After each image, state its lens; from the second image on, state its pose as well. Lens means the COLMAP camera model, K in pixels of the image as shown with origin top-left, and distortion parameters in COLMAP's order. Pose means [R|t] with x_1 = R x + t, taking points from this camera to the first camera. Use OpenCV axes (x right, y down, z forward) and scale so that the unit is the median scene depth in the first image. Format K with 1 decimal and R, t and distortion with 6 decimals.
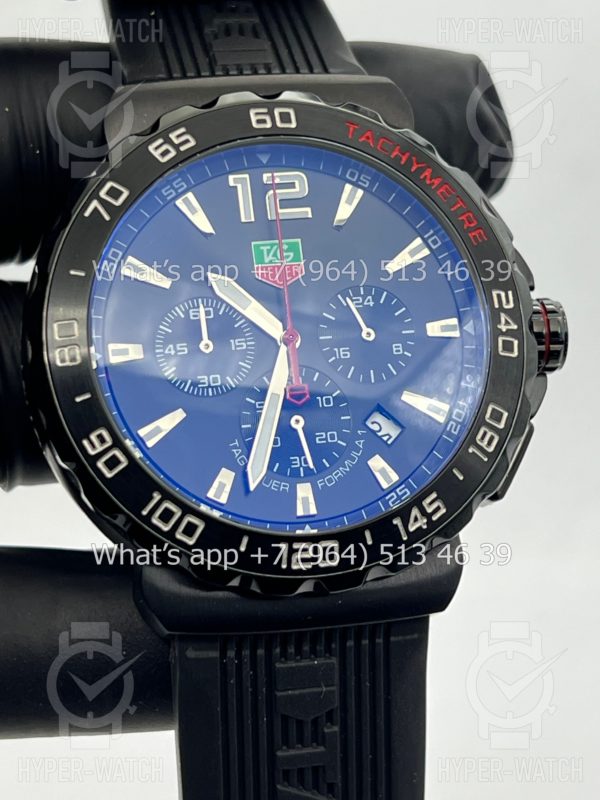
lens RADIAL K [[1891.7, 0, 299.0], [0, 1891.7, 396.9], [0, 0, 1]] dist [0.232002, 0.000000]
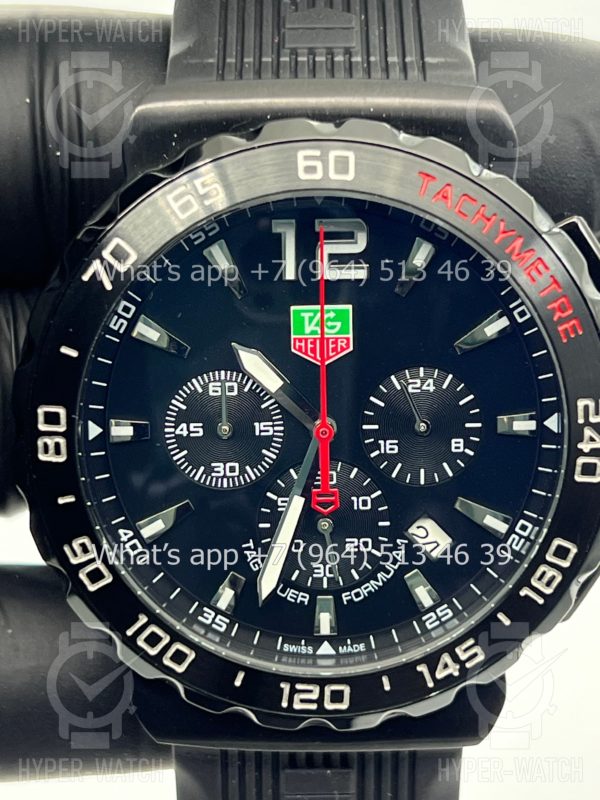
lens RADIAL K [[1891.7, 0, 296.4], [0, 1891.7, 398.8], [0, 0, 1]] dist [0.232002, 0.000000]
pose [[0.978163, 0.127820, -0.163889, 0.118068], [-0.063039, 0.933846, 0.352075, -0.336878], [0.198049, -0.334055, 0.921512, 0.232936]]
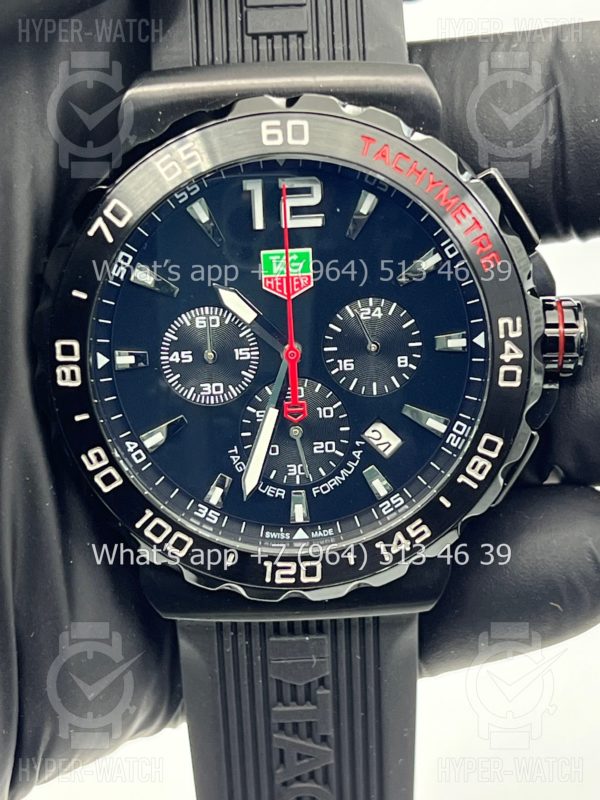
lens RADIAL K [[1891.7, 0, 297.9], [0, 1891.7, 406.2], [0, 0, 1]] dist [0.232002, 0.000000]
pose [[0.984121, 0.093680, -0.150766, 0.153046], [-0.032214, 0.929544, 0.367300, -0.375790], [0.174552, -0.356611, 0.917802, 0.062477]]
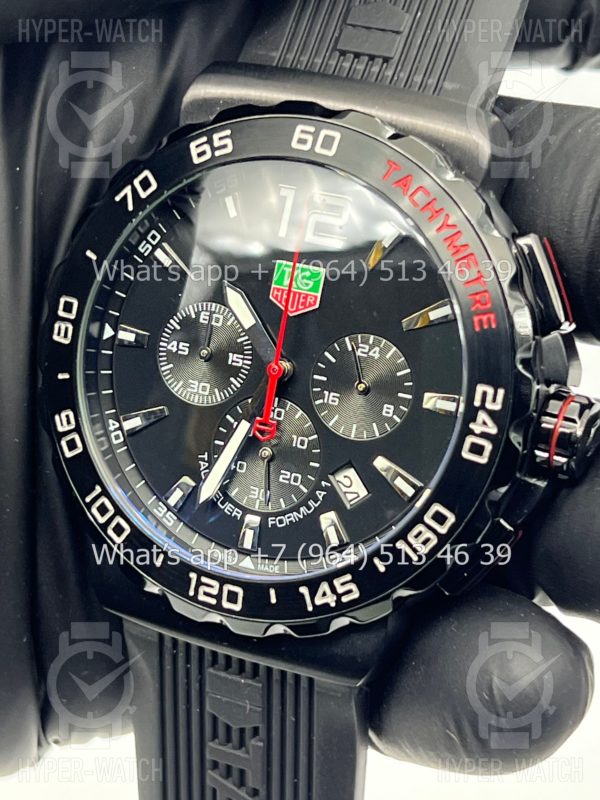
lens RADIAL K [[1891.7, 0, 296.1], [0, 1891.7, 404.7], [0, 0, 1]] dist [0.232002, 0.000000]
pose [[0.804568, 0.312178, -0.505189, 0.495239], [-0.183106, 0.939645, 0.289032, -0.294919], [0.564928, -0.140043, 0.813170, 0.216913]]
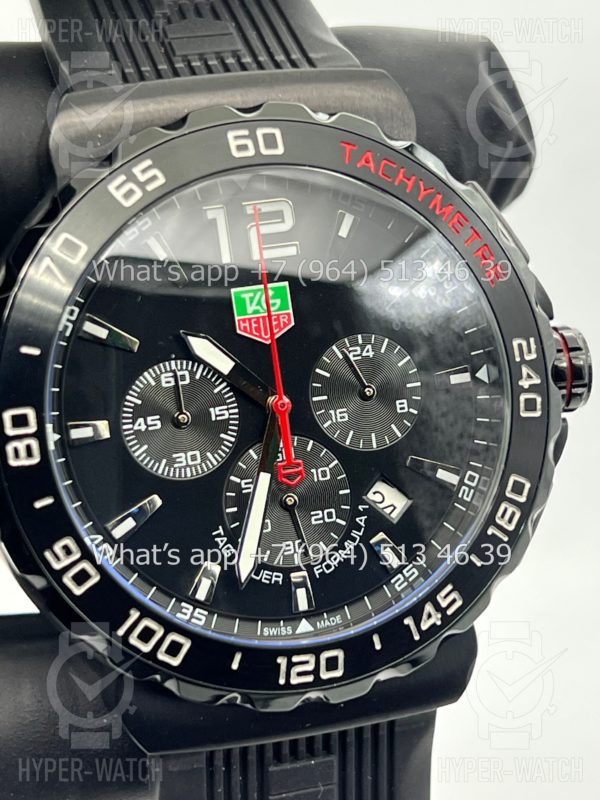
lens RADIAL K [[1891.7, 0, 299.3], [0, 1891.7, 401.2], [0, 0, 1]] dist [0.232002, 0.000000]
pose [[0.996542, -0.023832, 0.079599, -0.063895], [0.007472, 0.979806, 0.199812, -0.203032], [-0.082753, -0.198526, 0.976596, 0.165950]]
